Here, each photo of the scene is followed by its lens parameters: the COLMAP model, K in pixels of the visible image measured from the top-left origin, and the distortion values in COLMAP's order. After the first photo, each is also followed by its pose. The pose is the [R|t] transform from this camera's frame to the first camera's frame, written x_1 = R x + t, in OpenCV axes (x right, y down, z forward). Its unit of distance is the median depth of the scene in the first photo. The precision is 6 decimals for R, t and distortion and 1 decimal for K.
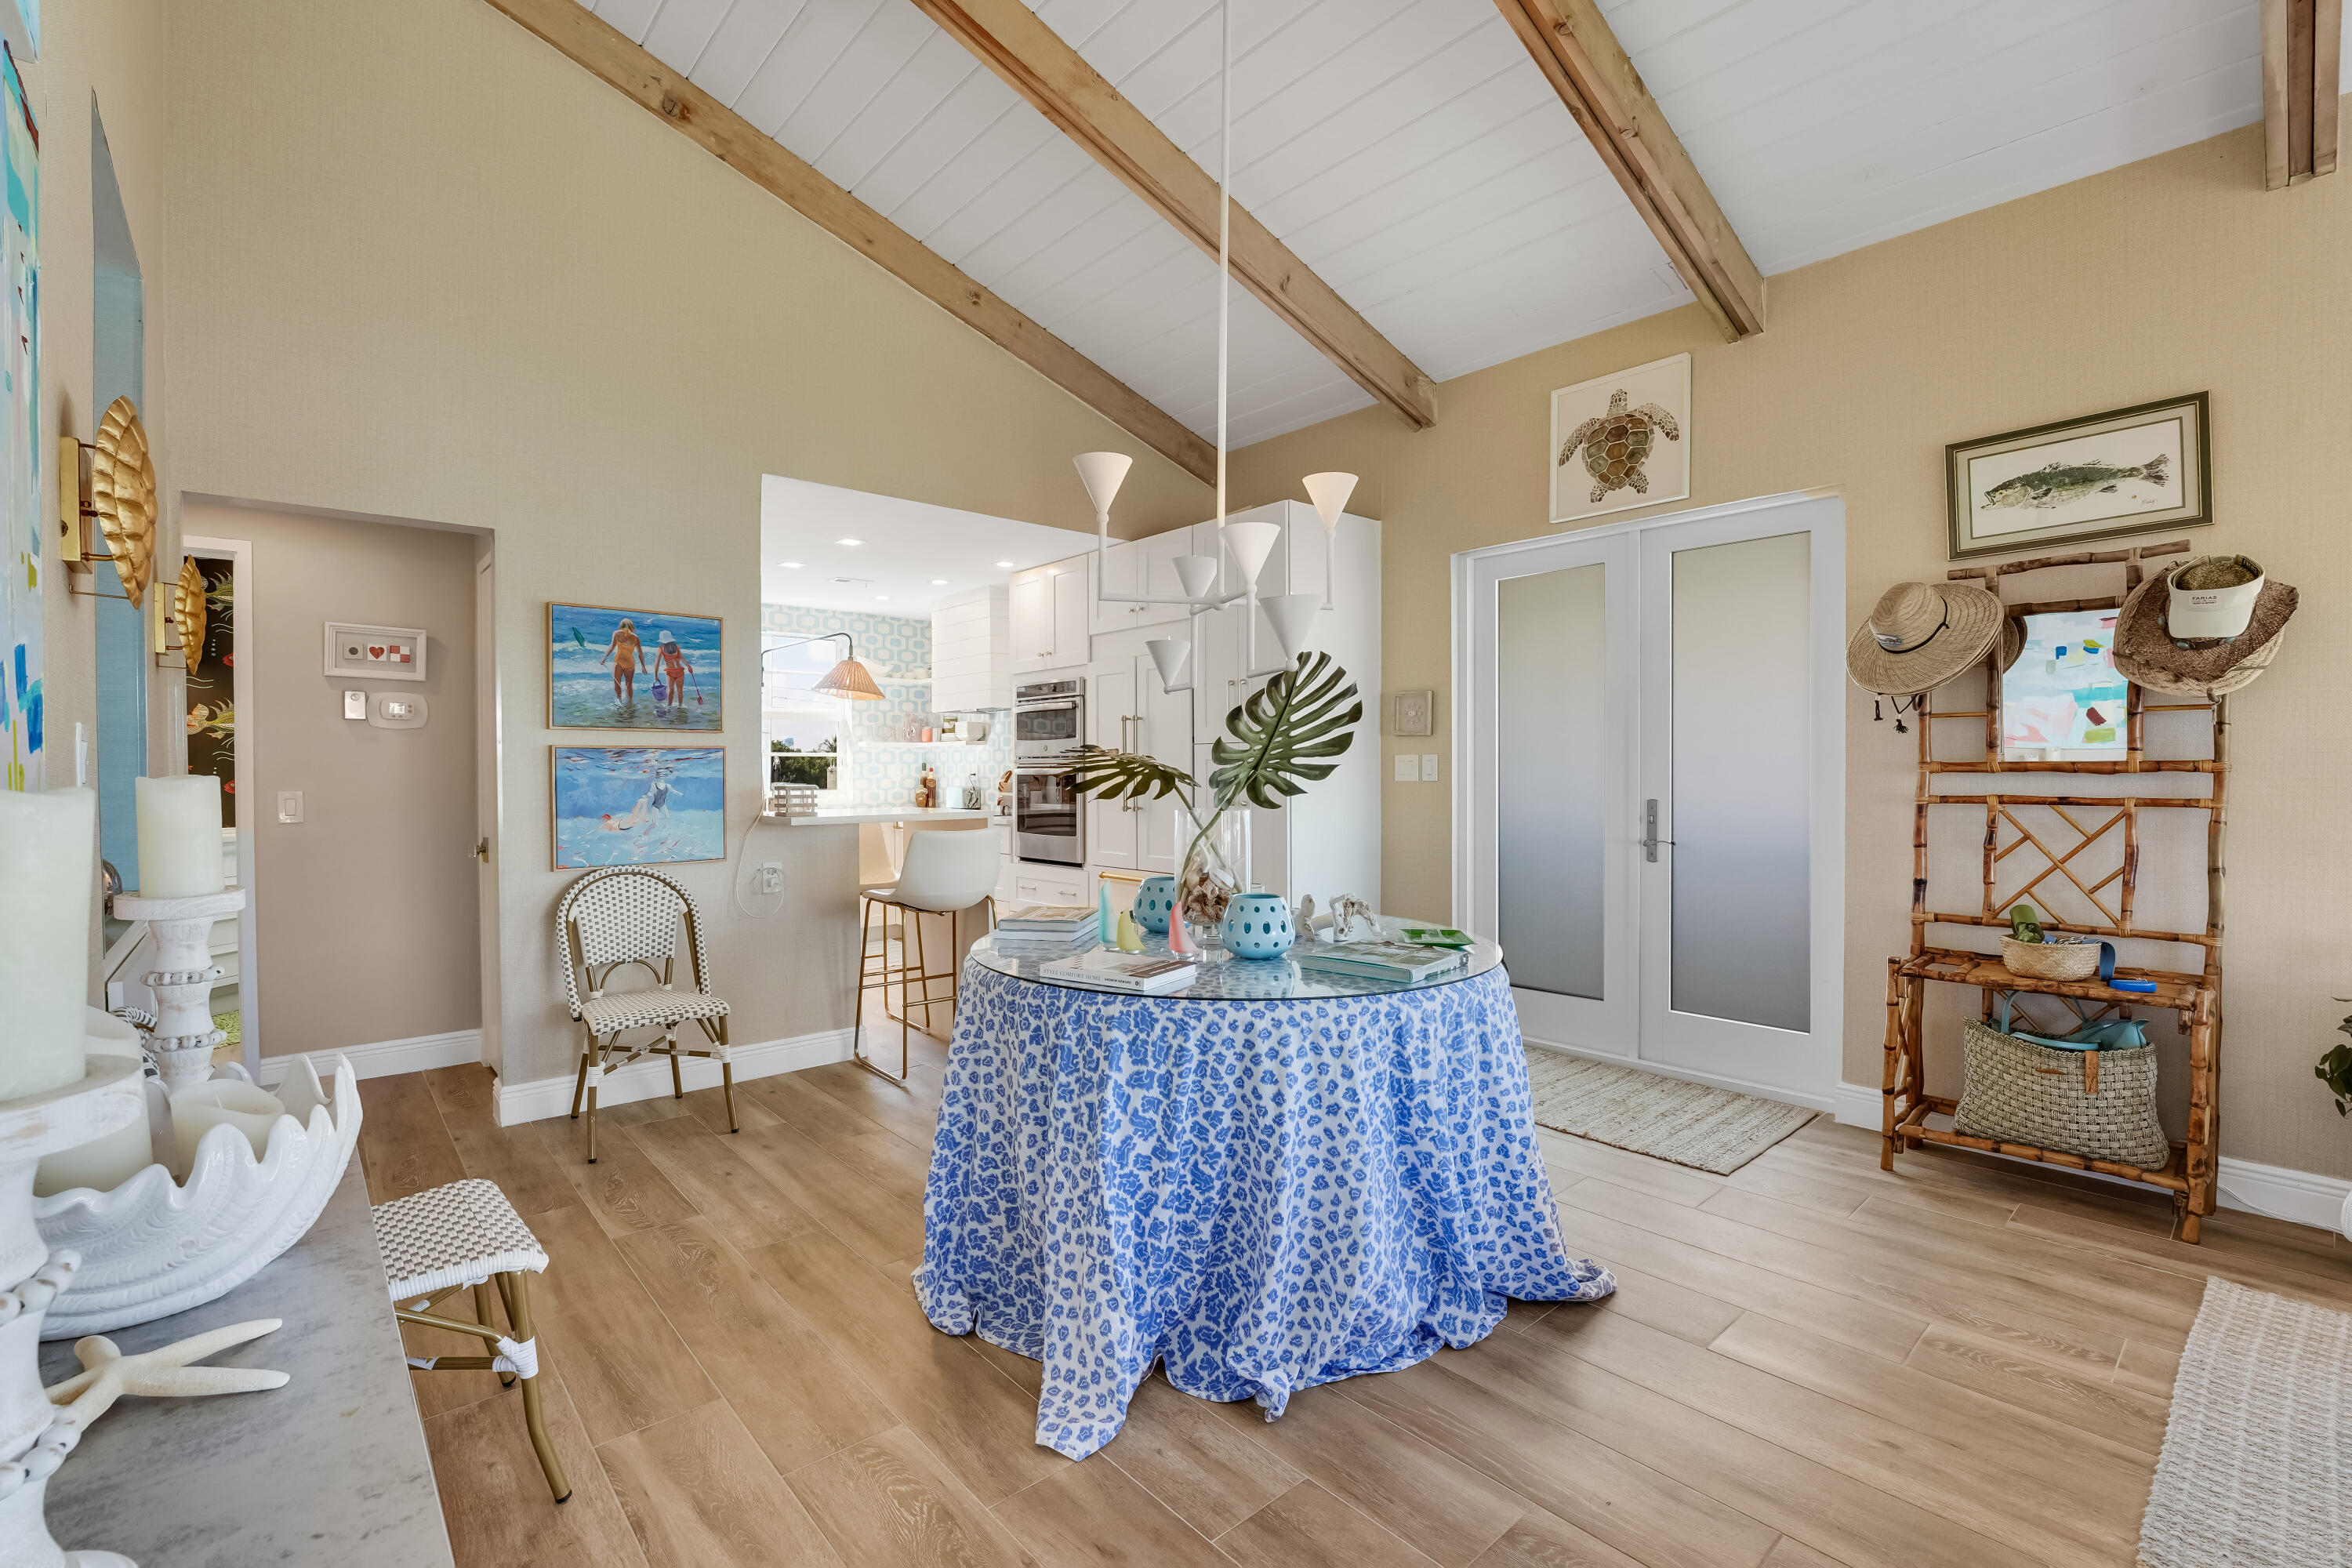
lens RADIAL K [[1056.9, 0, 1174.4], [0, 1056.9, 781.1], [0, 0, 1]] dist [-0.020478, -0.000185]
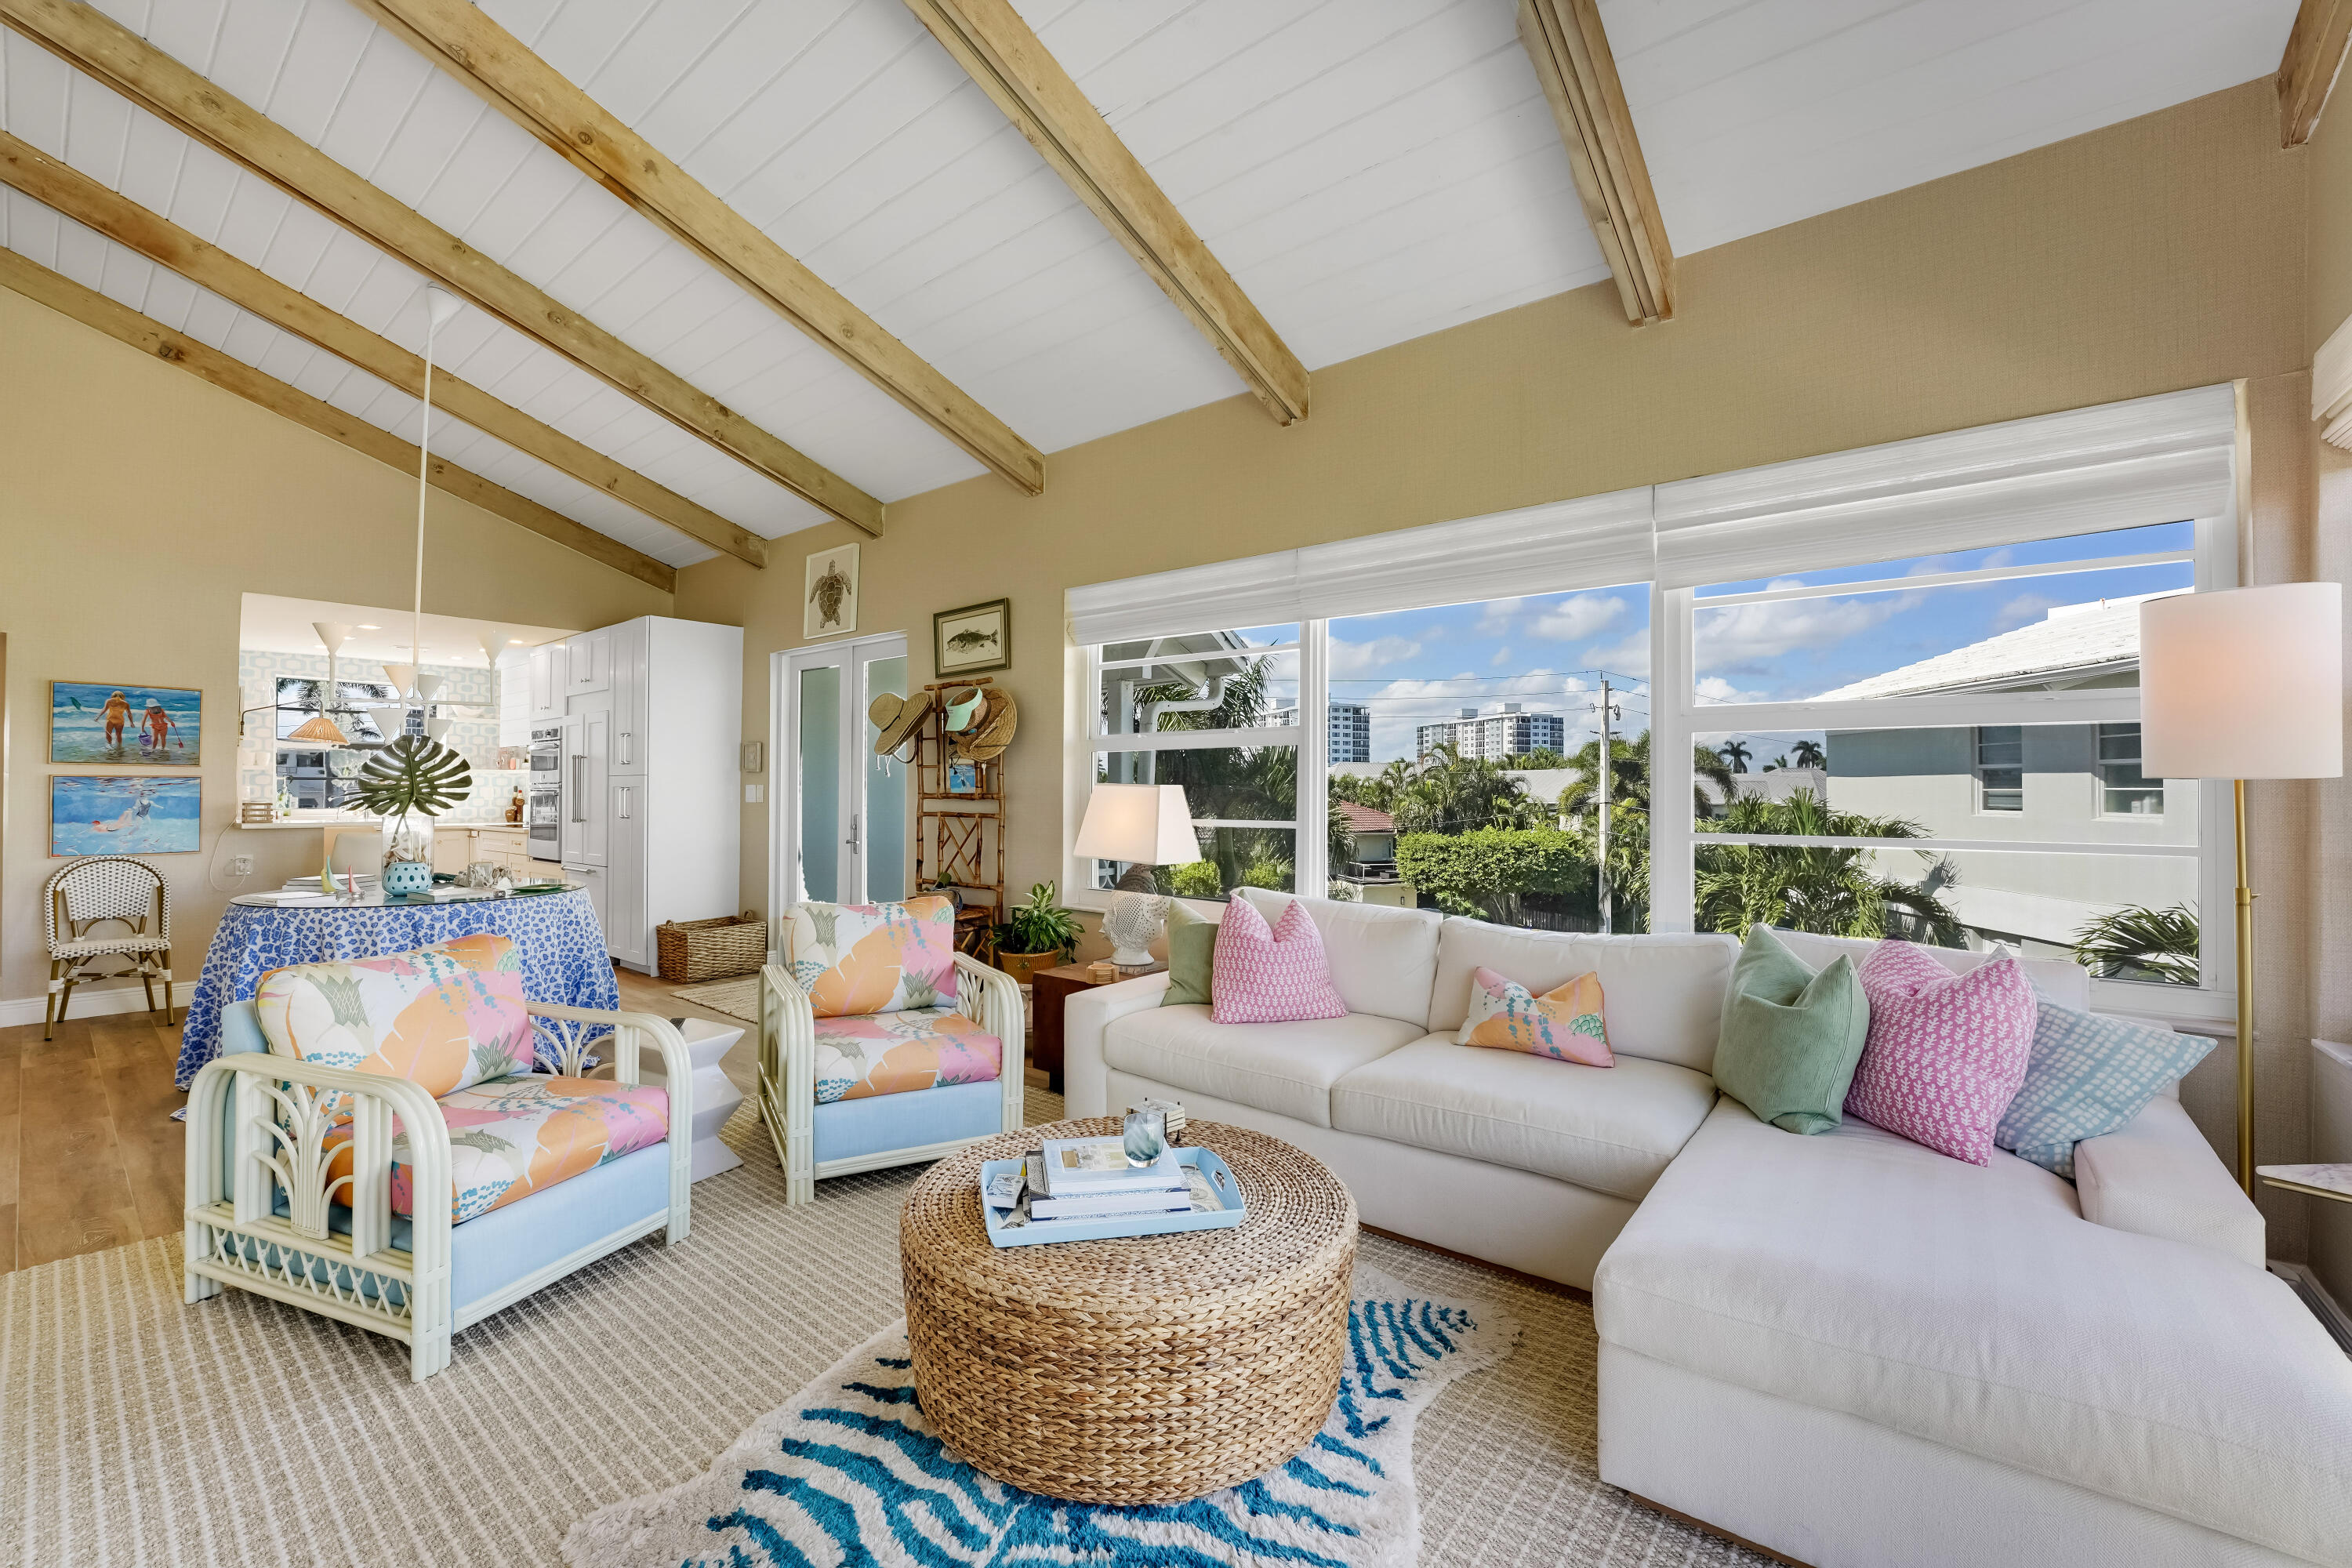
lens RADIAL K [[1001.6, 0, 1174.6], [0, 1001.6, 773.2], [0, 0, 1]] dist [-0.014758, 0.000157]
pose [[0.987917, 0.010216, 0.154649, 0.748420], [-0.005725, 0.999550, -0.029454, -0.003710], [-0.154880, 0.028213, 0.987530, -0.618216]]
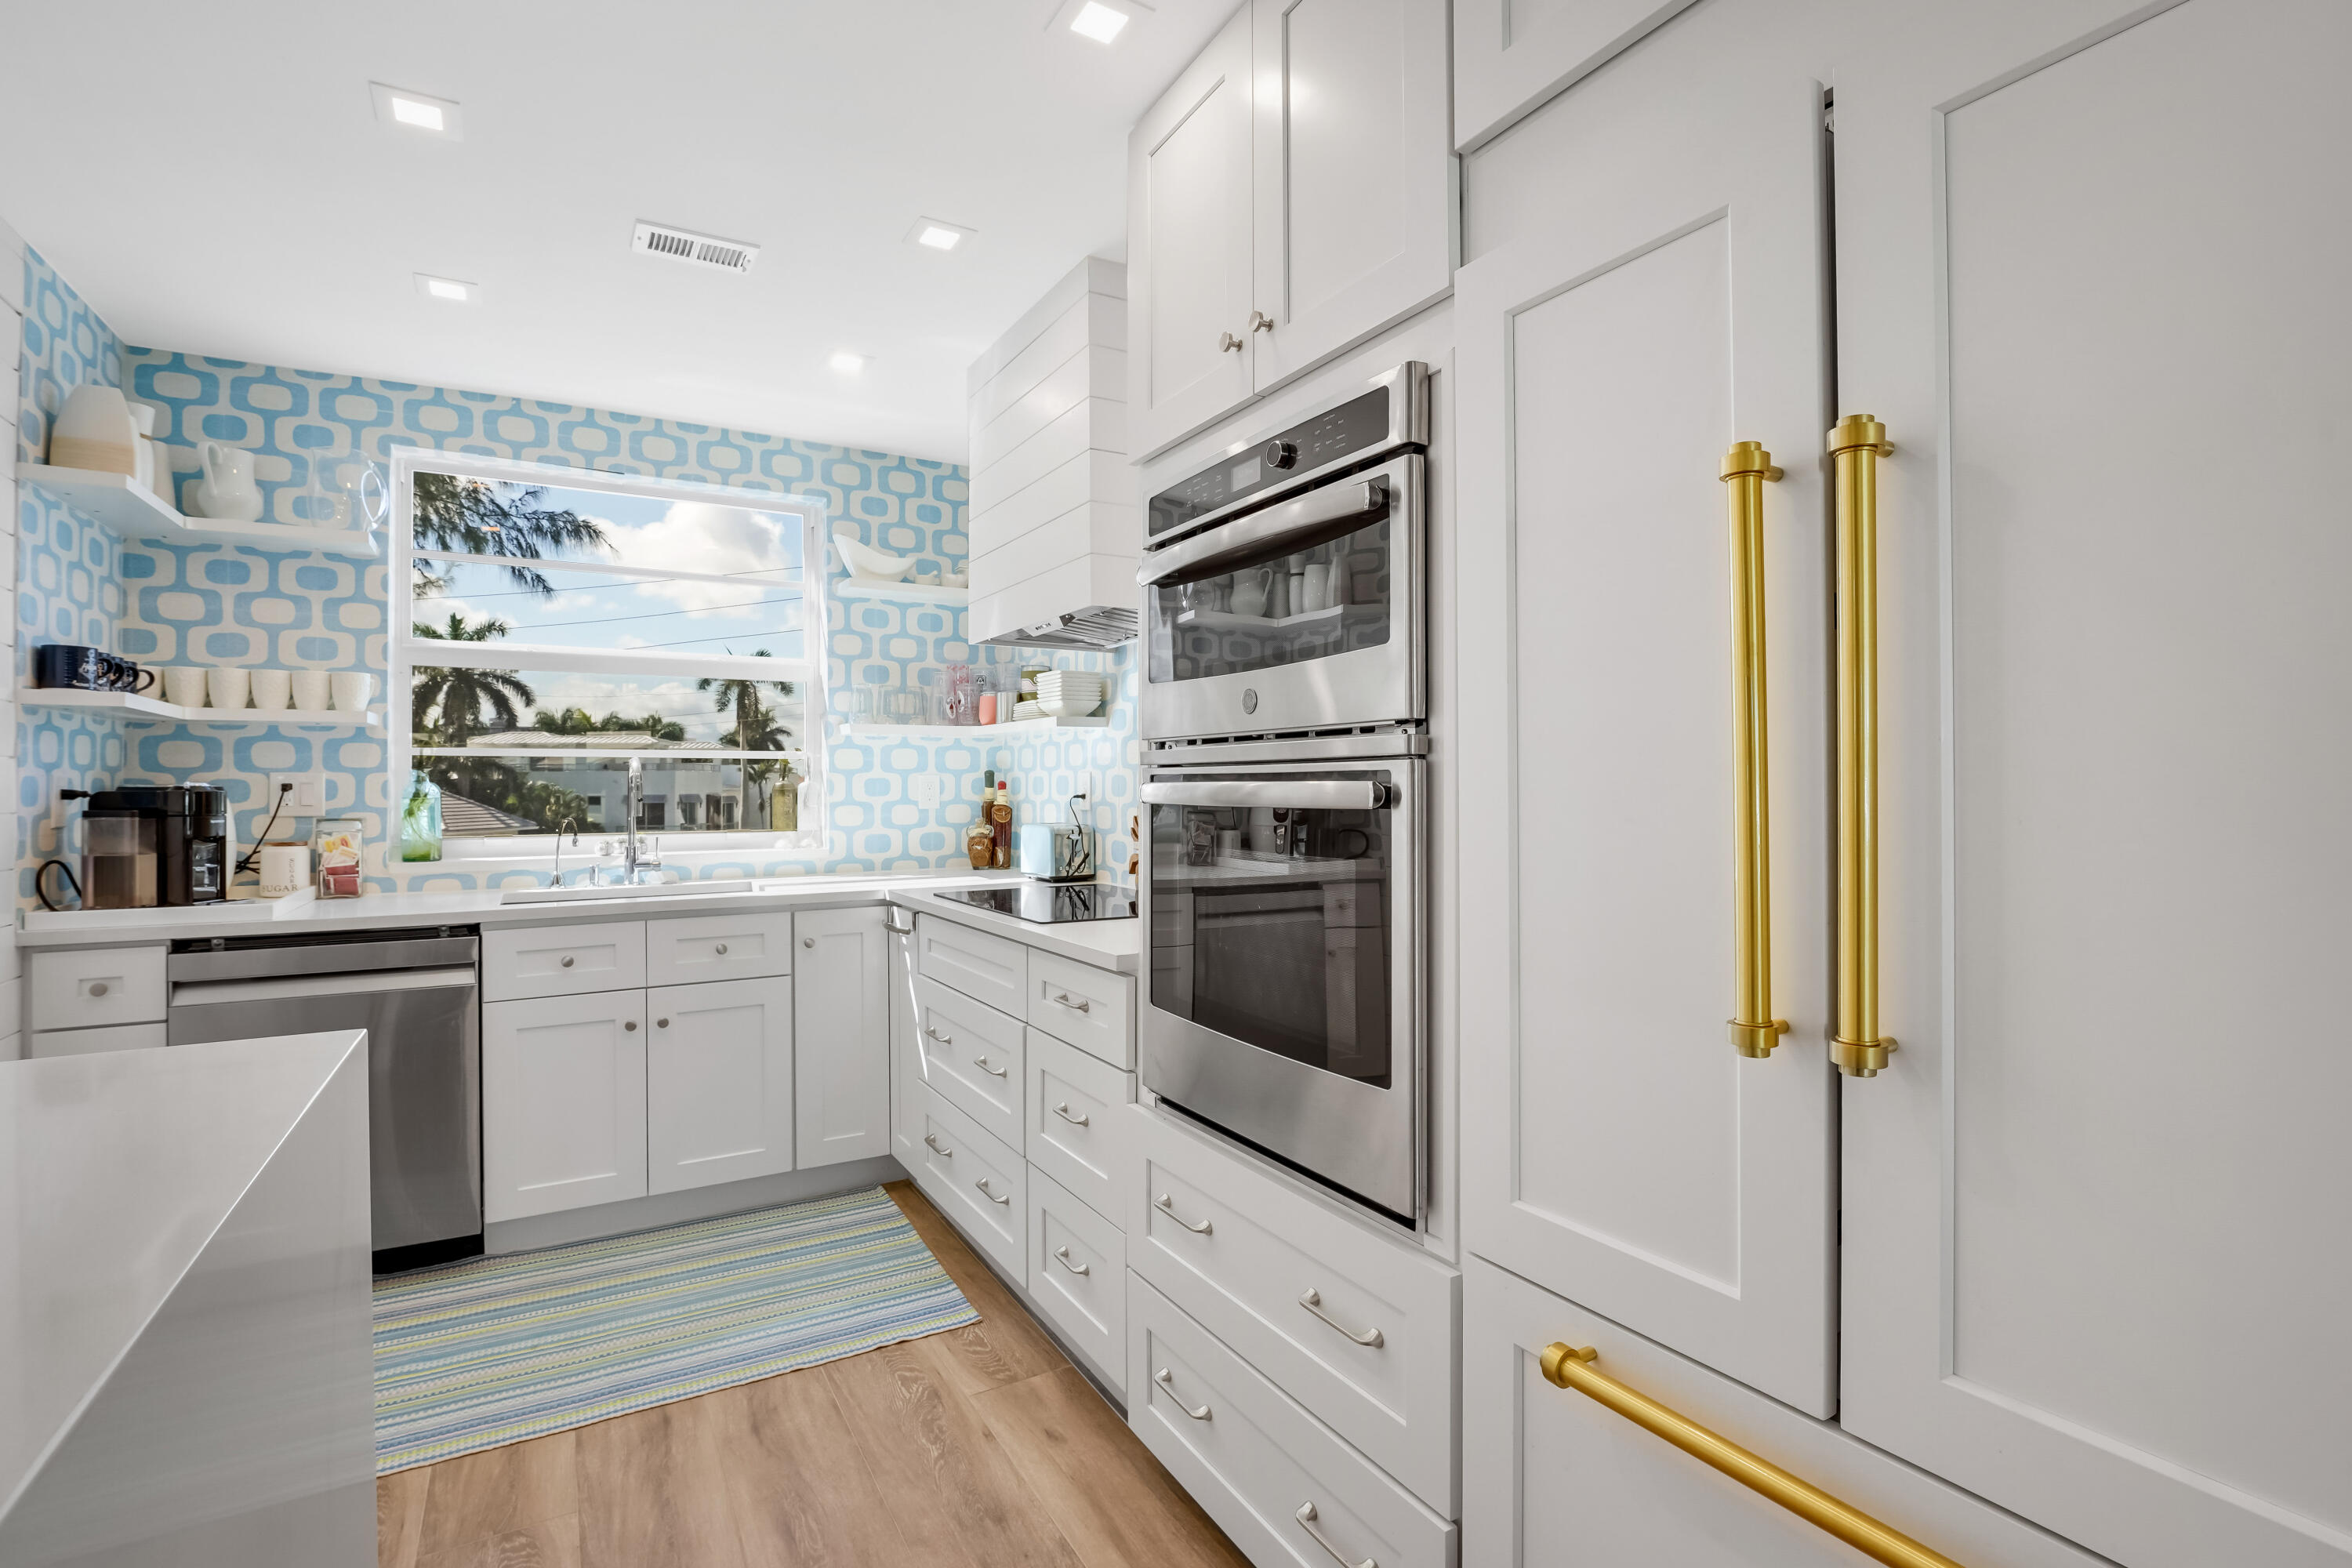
lens RADIAL K [[1056.9, 0, 1165.0], [0, 1056.9, 786.7], [0, 0, 1]] dist [-0.020478, -0.000185]
pose [[0.980562, -0.000348, -0.196211, -0.145179], [-0.001580, 0.999952, -0.009674, -0.012166], [0.196205, 0.009796, 0.980514, 1.170174]]
